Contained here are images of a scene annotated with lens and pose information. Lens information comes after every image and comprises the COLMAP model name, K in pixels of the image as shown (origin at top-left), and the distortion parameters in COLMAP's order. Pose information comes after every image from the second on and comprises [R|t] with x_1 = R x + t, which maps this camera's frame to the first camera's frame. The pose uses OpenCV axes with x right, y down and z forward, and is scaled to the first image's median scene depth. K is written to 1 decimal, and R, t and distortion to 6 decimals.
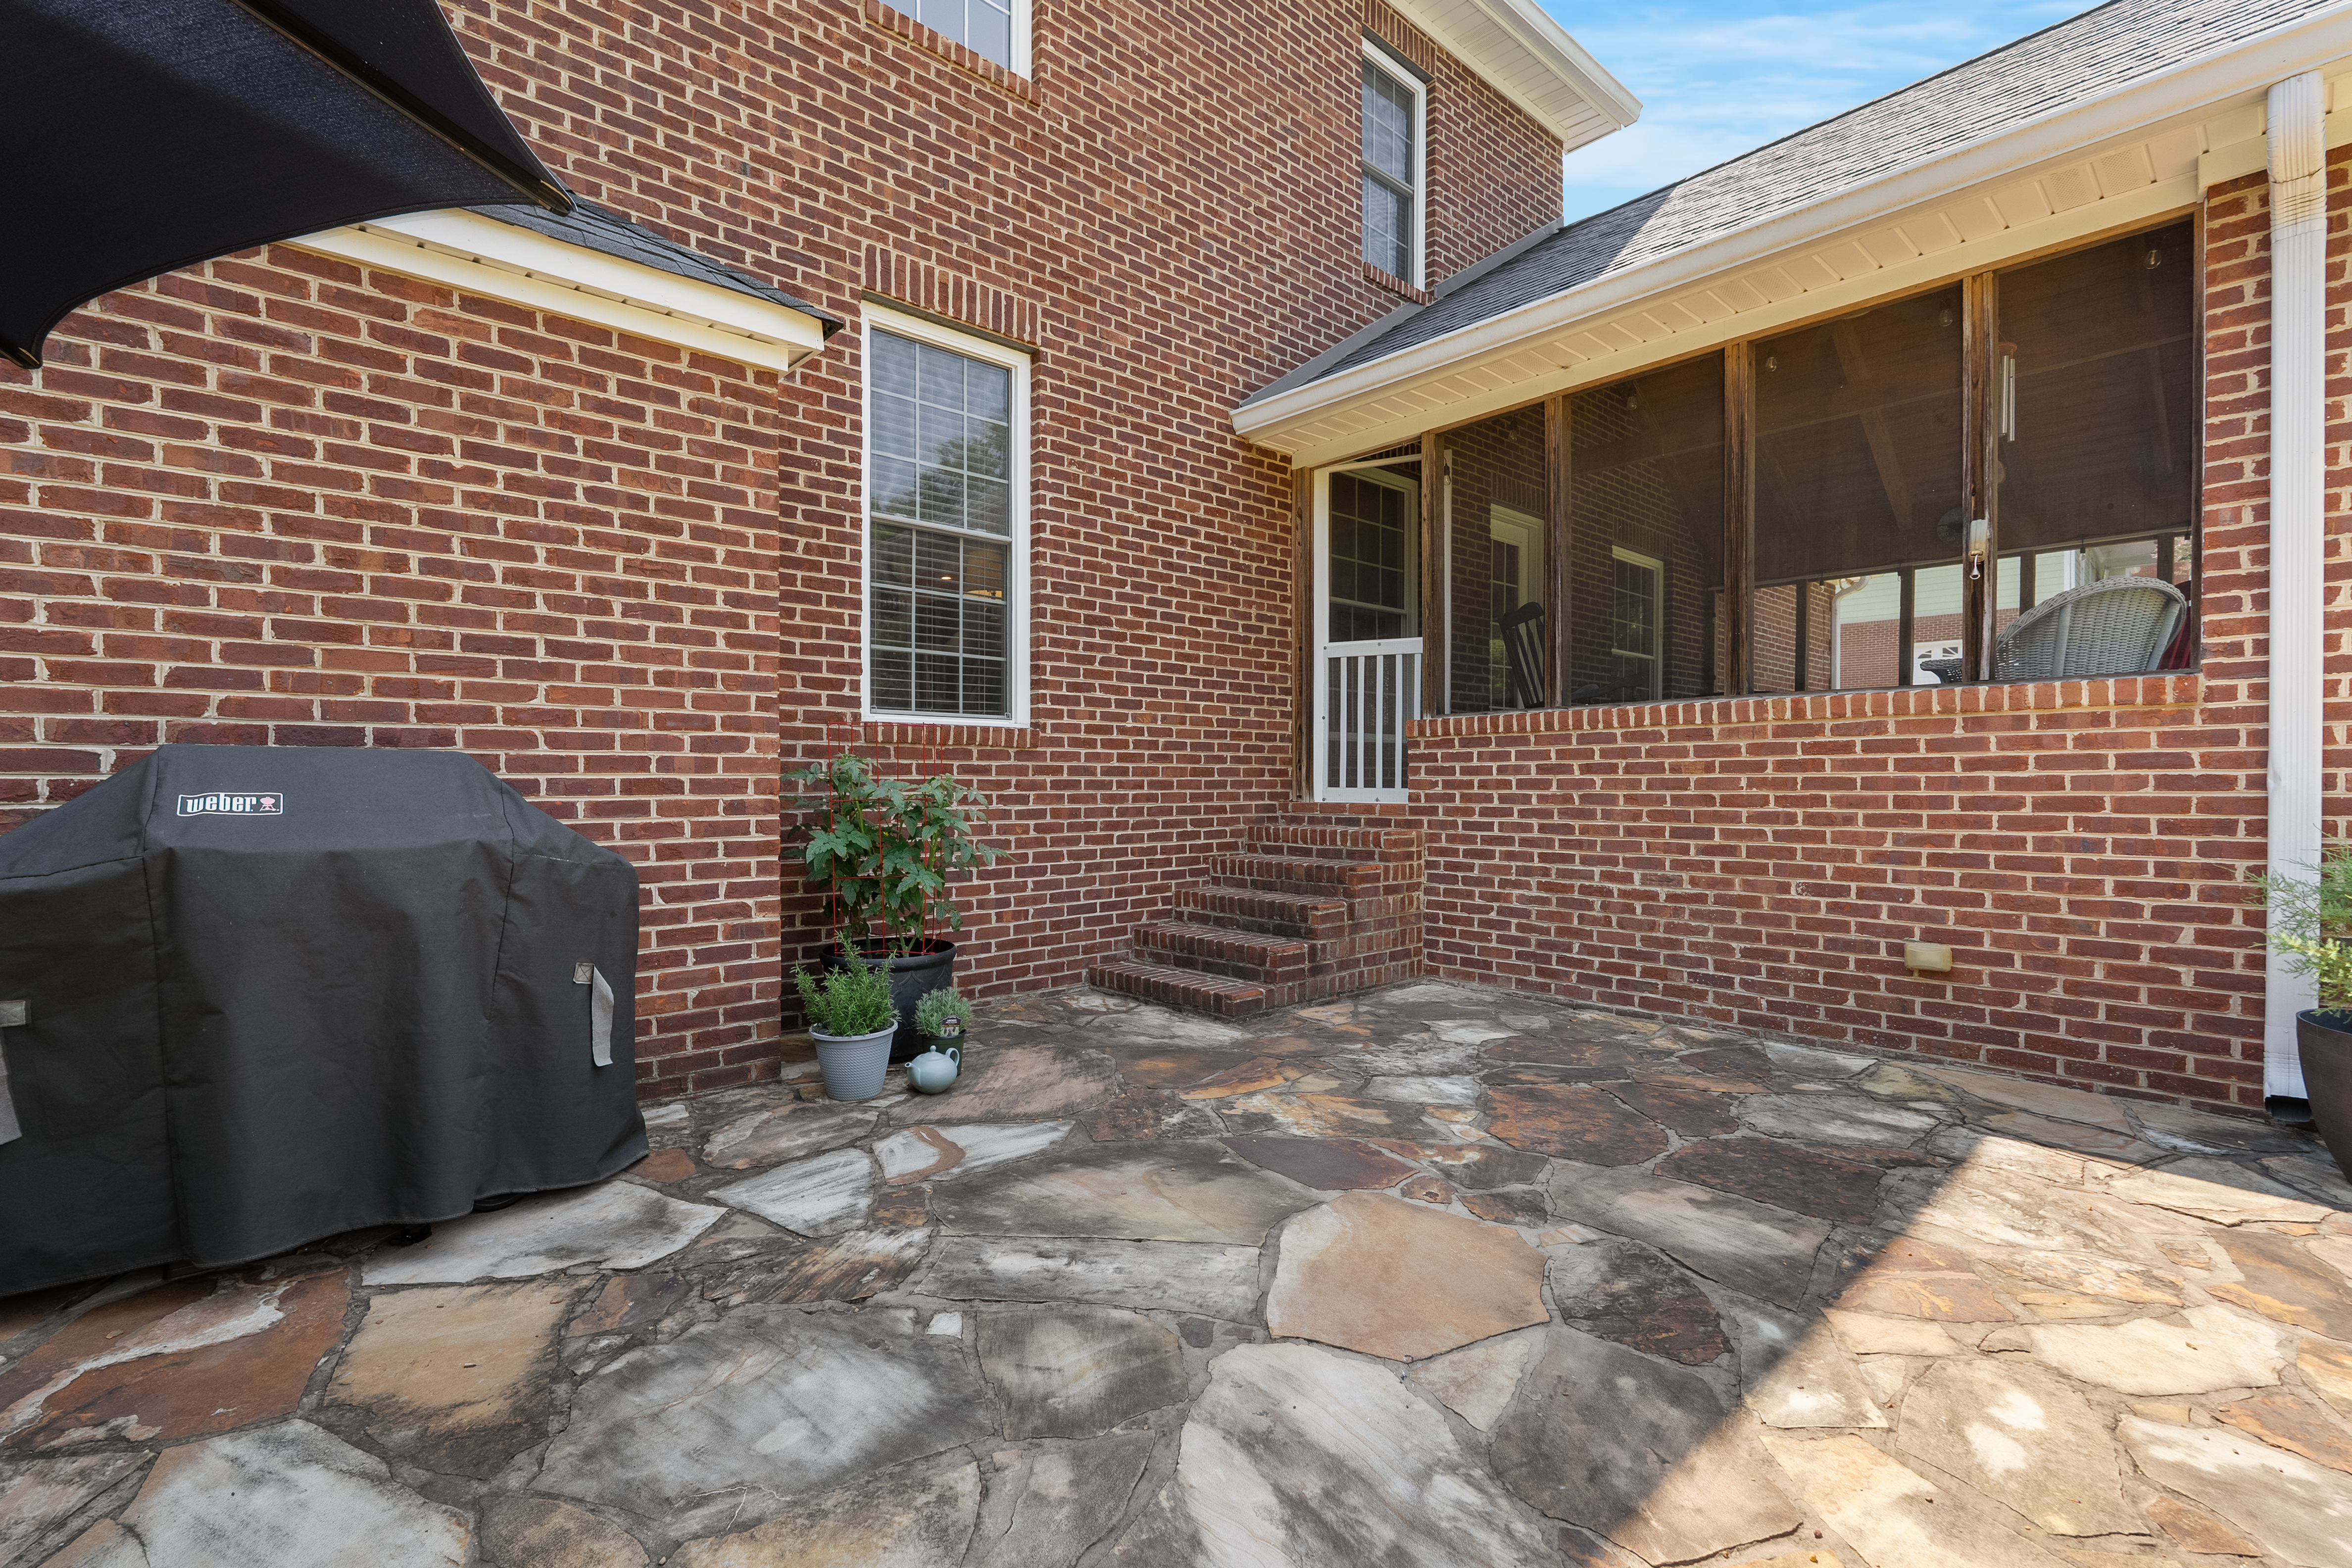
lens RADIAL K [[1029.0, 0, 1176.0], [0, 1029.0, 784.0], [0, 0, 1]] dist [-0.001367, -0.000480]
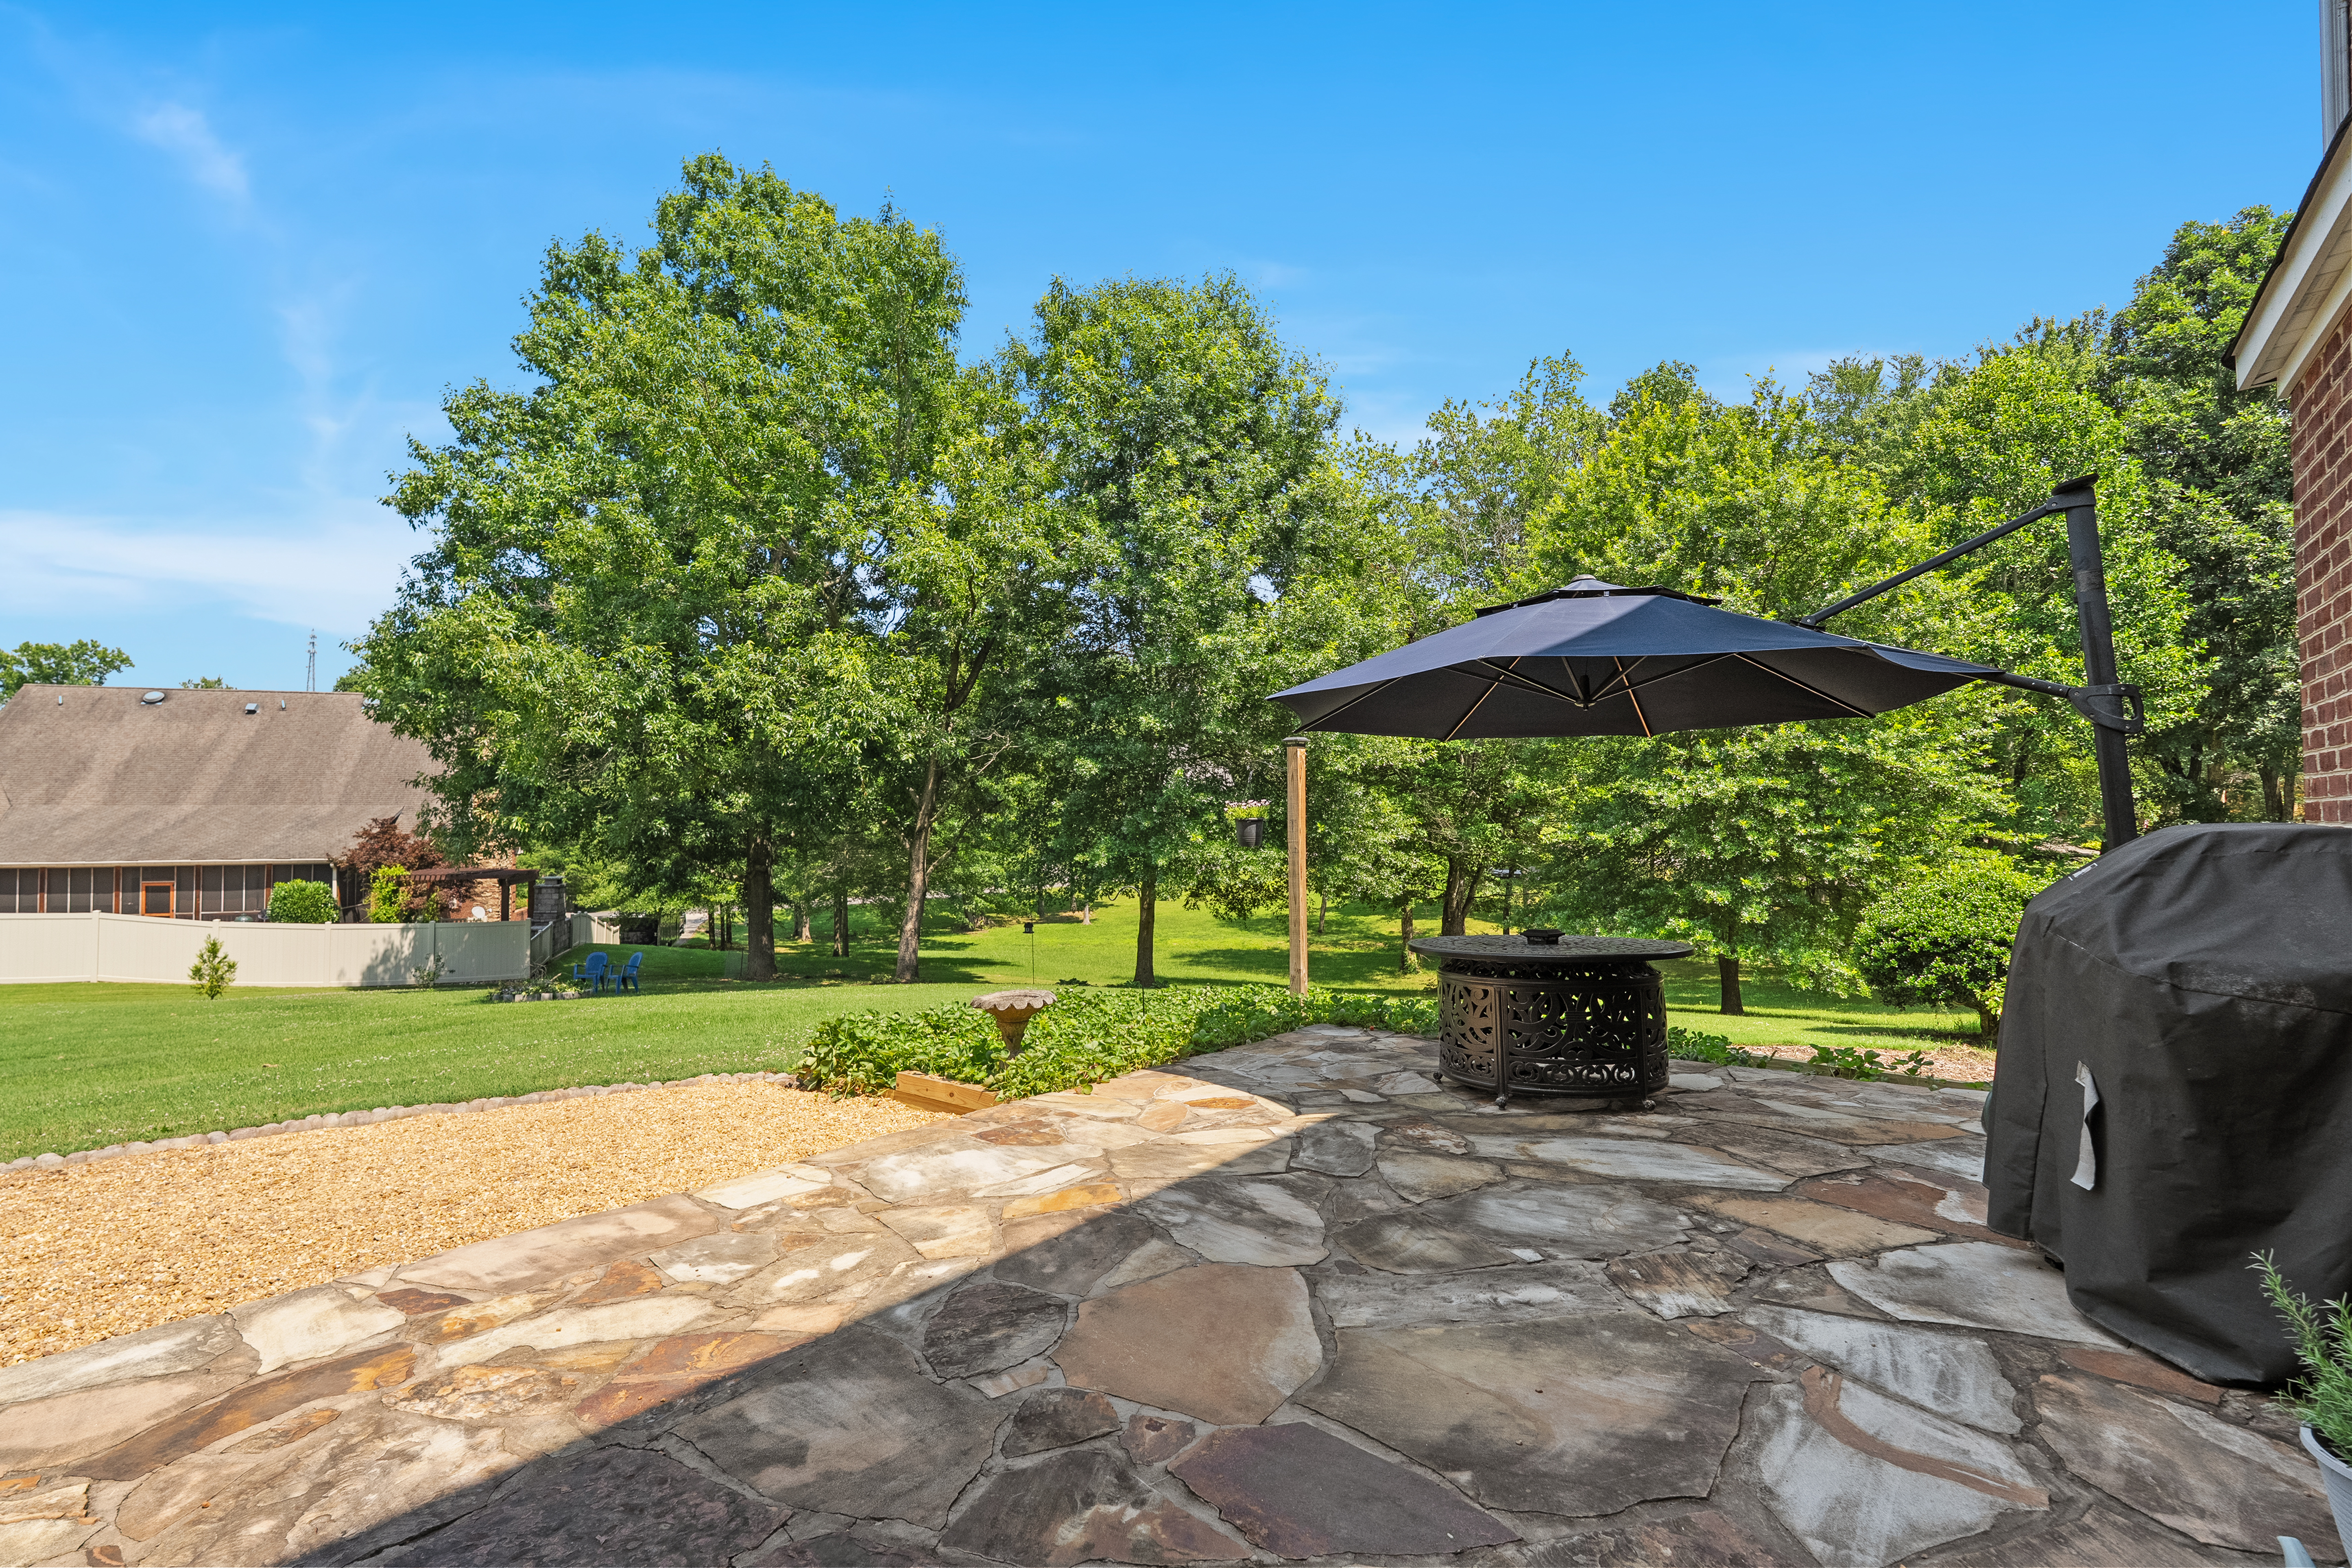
lens RADIAL K [[1029.0, 0, 1176.0], [0, 1029.0, 784.0], [0, 0, 1]] dist [-0.001367, -0.000480]
pose [[-0.984512, -0.005676, -0.175225, 0.415795], [-0.000839, 0.999617, -0.027663, -0.052131], [0.175315, -0.027088, -0.984140, 1.984399]]
